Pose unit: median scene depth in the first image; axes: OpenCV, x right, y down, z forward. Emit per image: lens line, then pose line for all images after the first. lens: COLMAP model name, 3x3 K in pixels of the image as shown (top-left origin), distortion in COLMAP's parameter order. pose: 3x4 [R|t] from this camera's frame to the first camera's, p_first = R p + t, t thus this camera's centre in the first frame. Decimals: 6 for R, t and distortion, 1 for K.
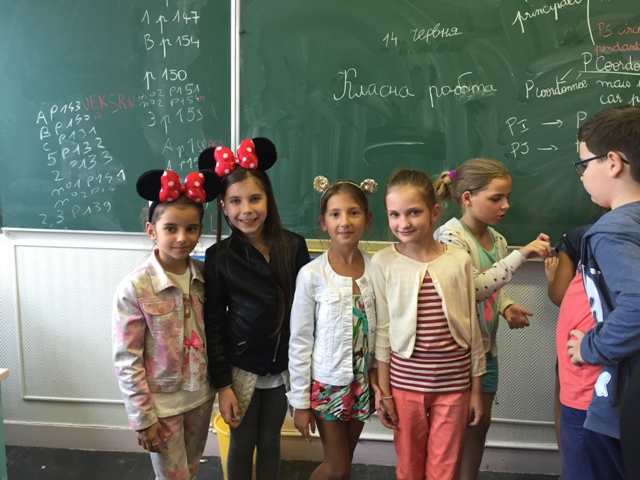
lens RADIAL K [[549.9, 0, 323.9], [0, 549.9, 217.9], [0, 0, 1]] dist [0.021043, -0.013262]
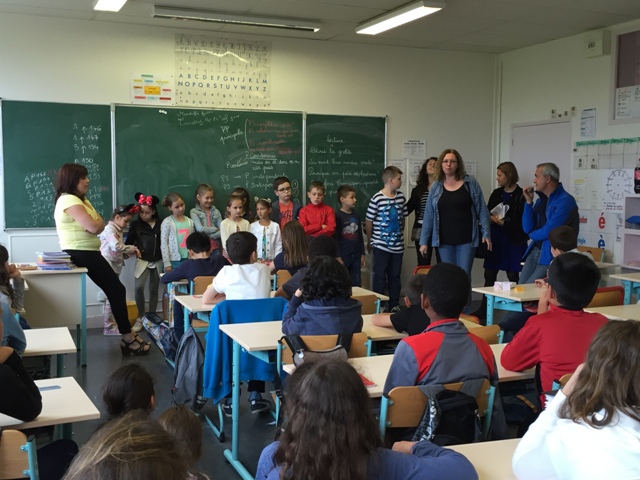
lens RADIAL K [[752.0, 0, 320.1], [0, 752.0, 240.5], [0, 0, 1]] dist [0.028941, 0.000000]
pose [[0.902446, -0.058018, 0.426879, -0.803591], [0.086625, 0.995090, -0.047885, 0.345947], [-0.422004, 0.080192, 0.903040, -2.455206]]
